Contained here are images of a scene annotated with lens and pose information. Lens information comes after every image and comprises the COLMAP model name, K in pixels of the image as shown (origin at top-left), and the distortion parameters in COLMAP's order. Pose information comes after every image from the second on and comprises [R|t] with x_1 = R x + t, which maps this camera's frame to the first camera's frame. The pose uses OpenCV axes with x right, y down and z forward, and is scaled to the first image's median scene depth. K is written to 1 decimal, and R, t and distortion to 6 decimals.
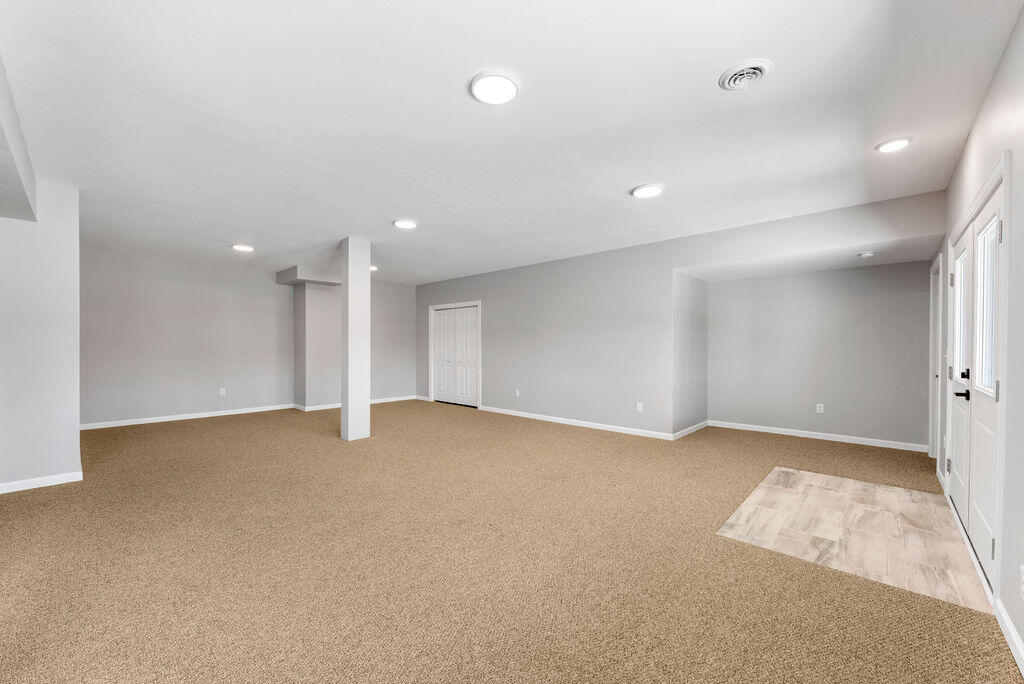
lens RADIAL K [[403.8, 0, 508.1], [0, 403.8, 345.1], [0, 0, 1]] dist [0.000893, -0.000902]
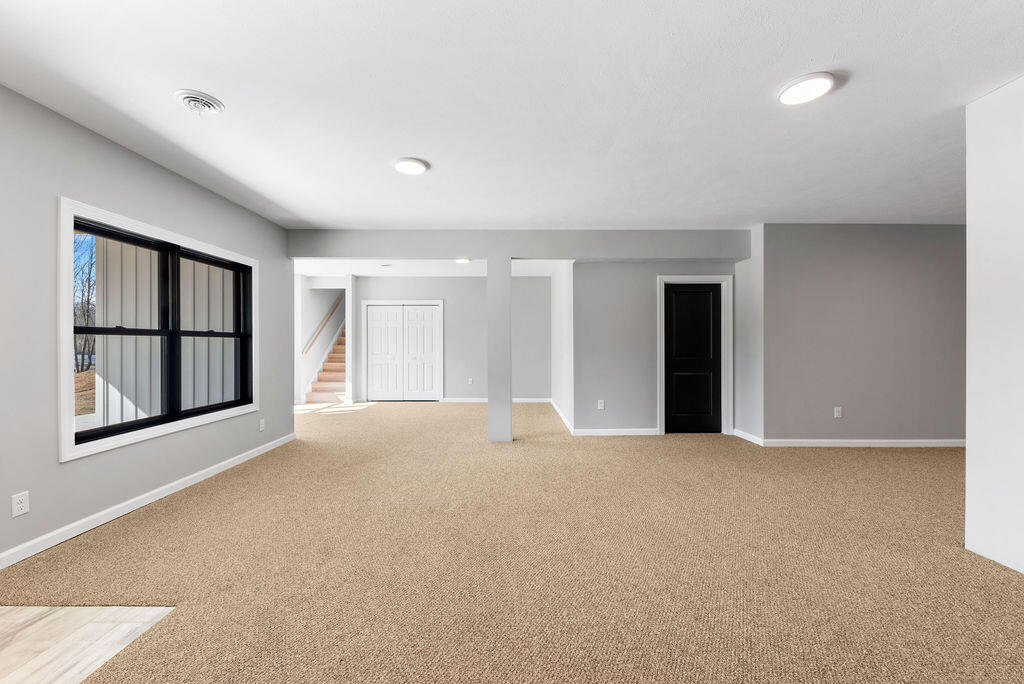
lens RADIAL K [[403.8, 0, 507.8], [0, 403.8, 340.0], [0, 0, 1]] dist [0.000893, -0.000902]
pose [[-0.743264, 0.000800, -0.668998, 0.547313], [-0.001325, 0.999996, 0.002669, 0.003963], [0.668997, 0.002870, -0.743259, 1.873080]]
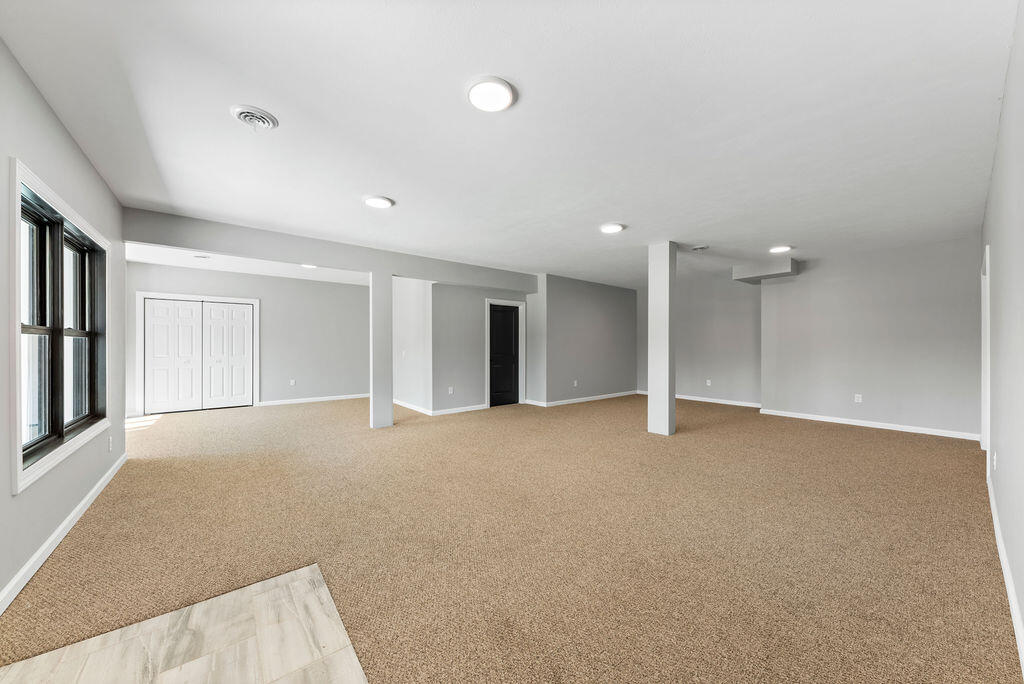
lens RADIAL K [[367.2, 0, 510.2], [0, 367.2, 345.1], [0, 0, 1]] dist [-0.001812, -0.000117]
pose [[-0.156051, 0.004277, -0.987740, 1.185826], [-0.009883, 0.999934, 0.005891, 0.005672], [0.987700, 0.010681, -0.155998, 1.490308]]
